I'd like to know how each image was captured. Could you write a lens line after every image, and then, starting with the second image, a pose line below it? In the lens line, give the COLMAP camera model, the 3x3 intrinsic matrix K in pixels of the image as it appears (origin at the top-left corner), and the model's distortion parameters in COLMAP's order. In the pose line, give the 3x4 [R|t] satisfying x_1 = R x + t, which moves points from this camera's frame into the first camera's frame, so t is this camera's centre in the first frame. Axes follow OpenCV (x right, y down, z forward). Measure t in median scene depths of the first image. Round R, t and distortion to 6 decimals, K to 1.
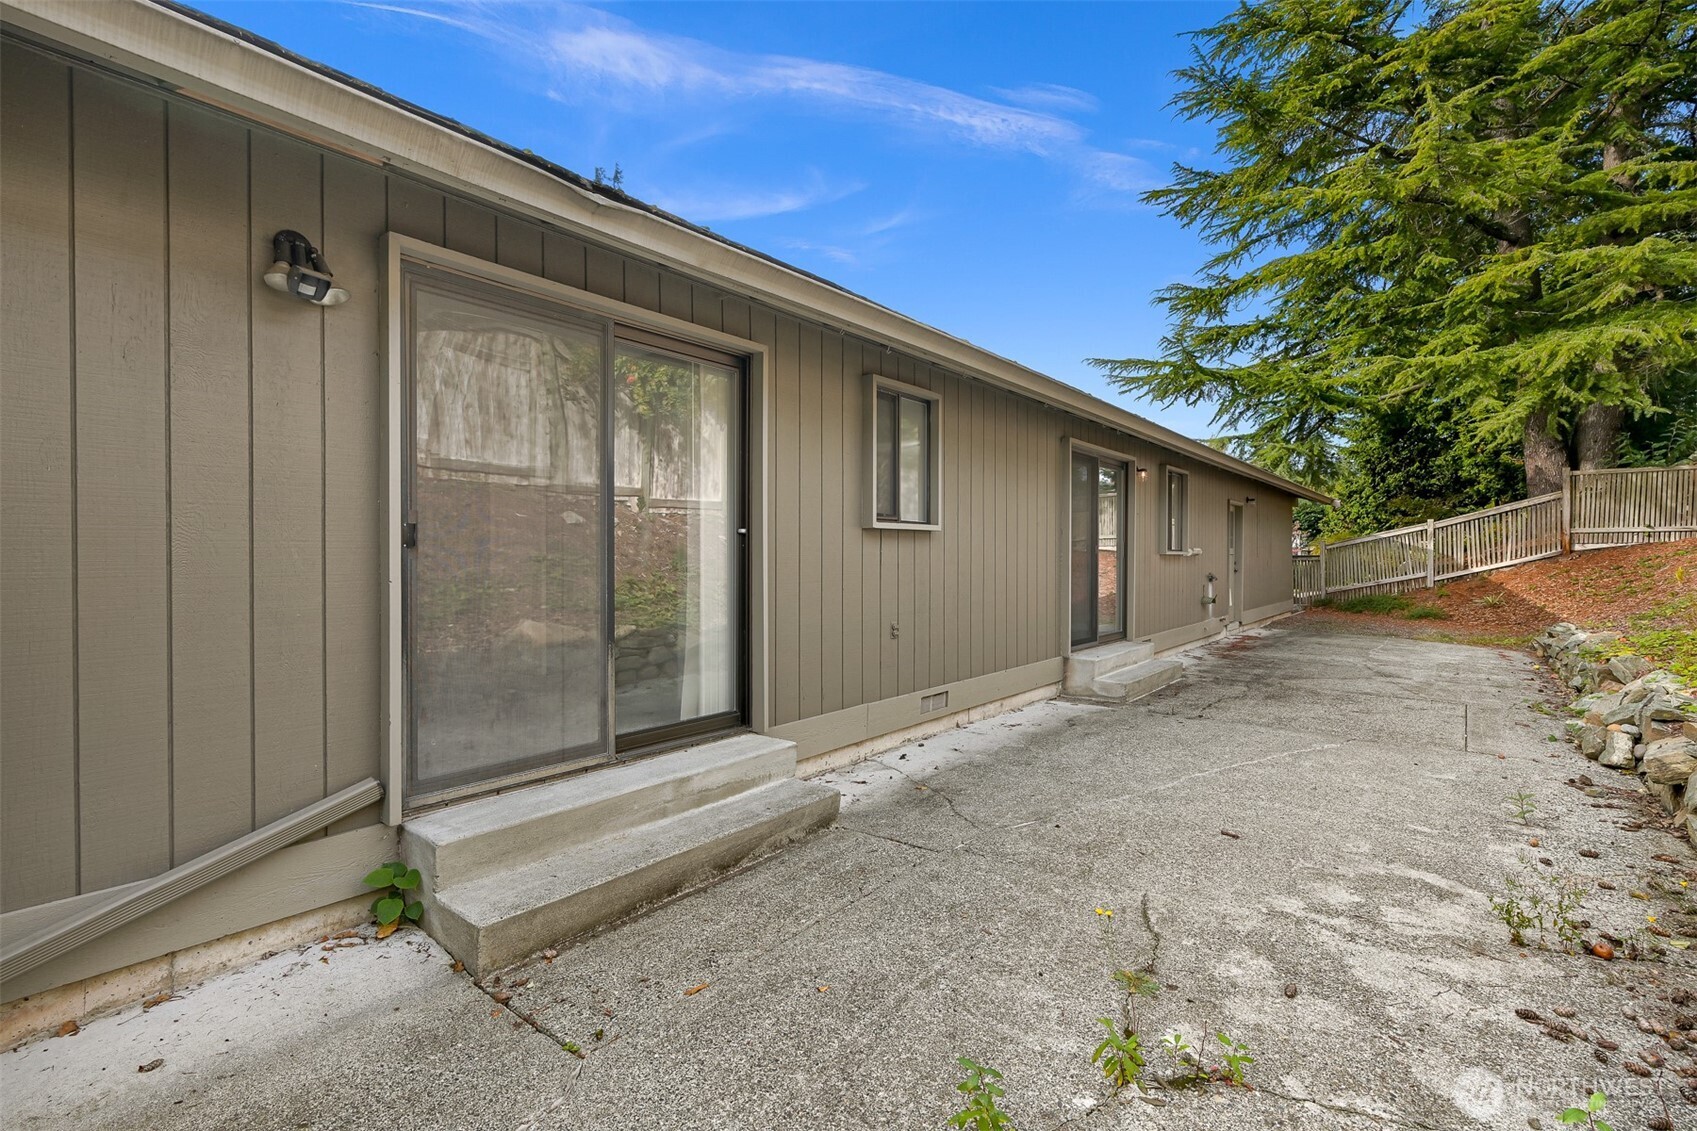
lens RADIAL K [[767.1, 0, 853.5], [0, 767.1, 564.0], [0, 0, 1]] dist [0.001057, 0.001869]
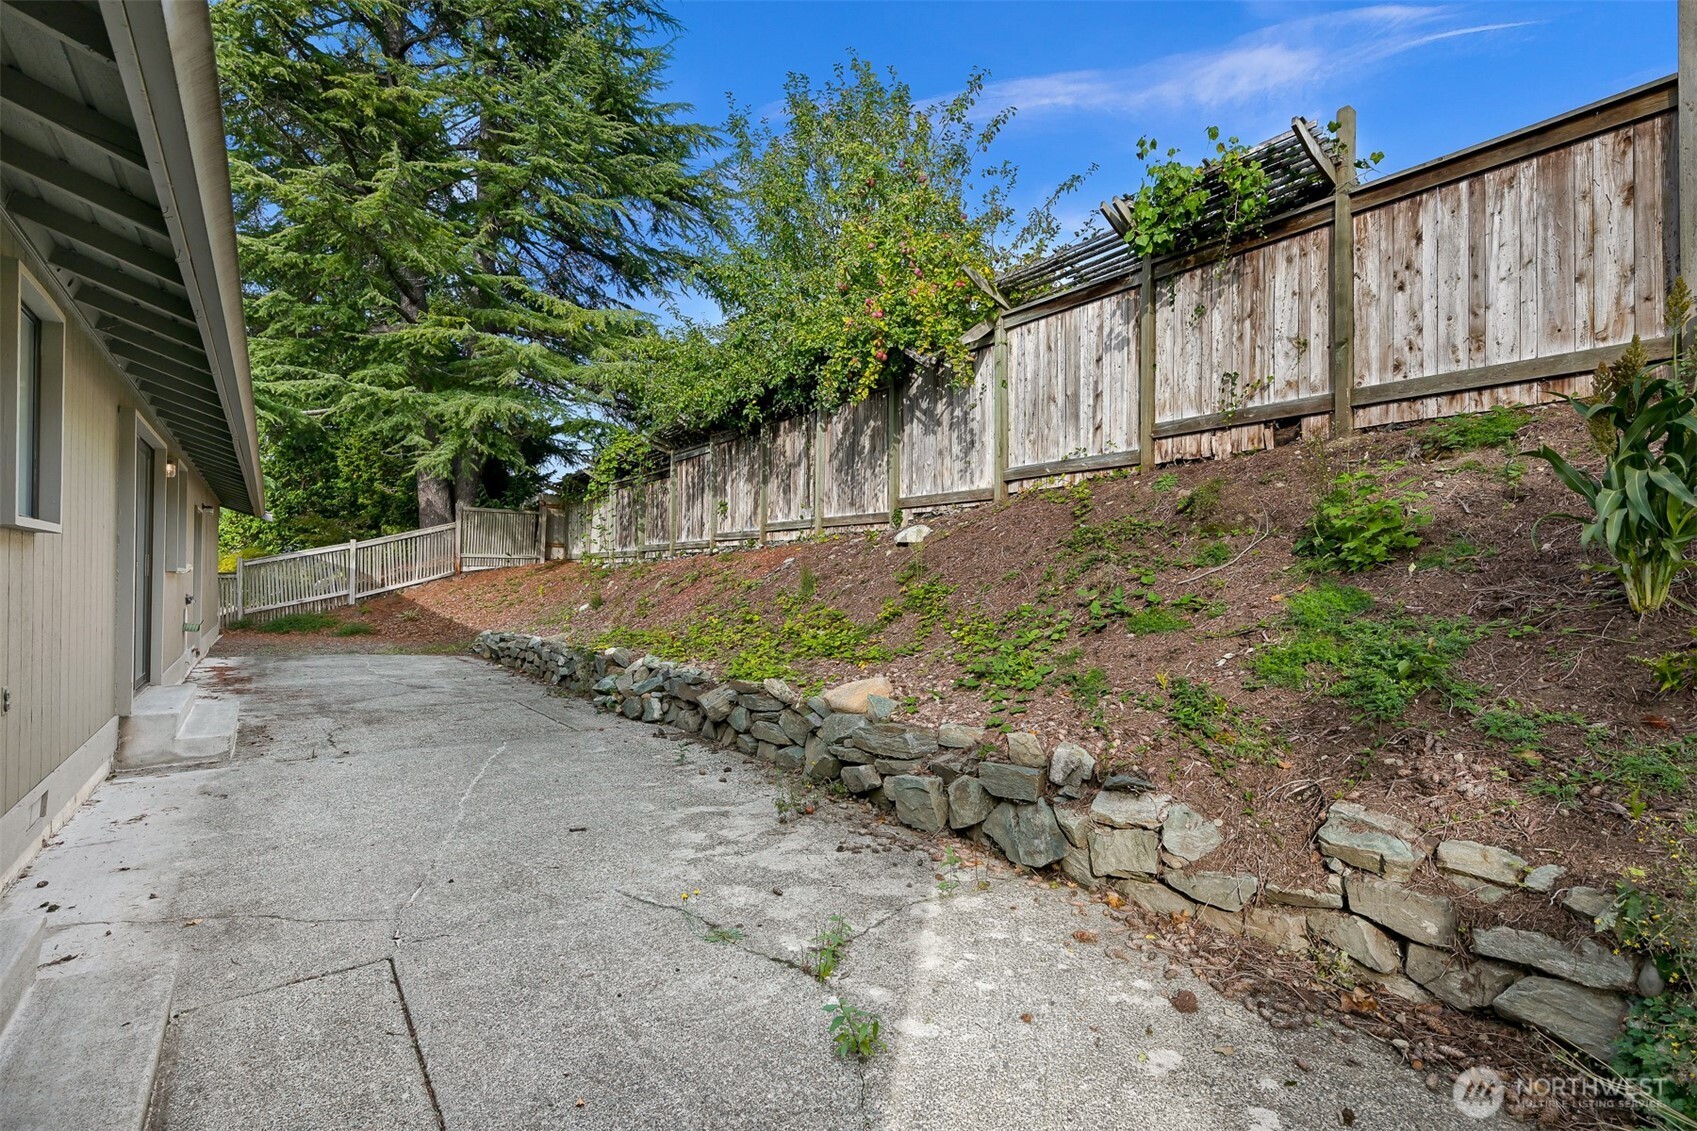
lens RADIAL K [[767.1, 0, 878.8], [0, 767.1, 572.8], [0, 0, 1]] dist [0.001057, 0.001869]
pose [[0.254269, 0.014282, 0.967028, -0.389321], [-0.003074, 0.999898, -0.013959, -0.003791], [-0.967129, 0.000577, 0.254287, 0.241889]]
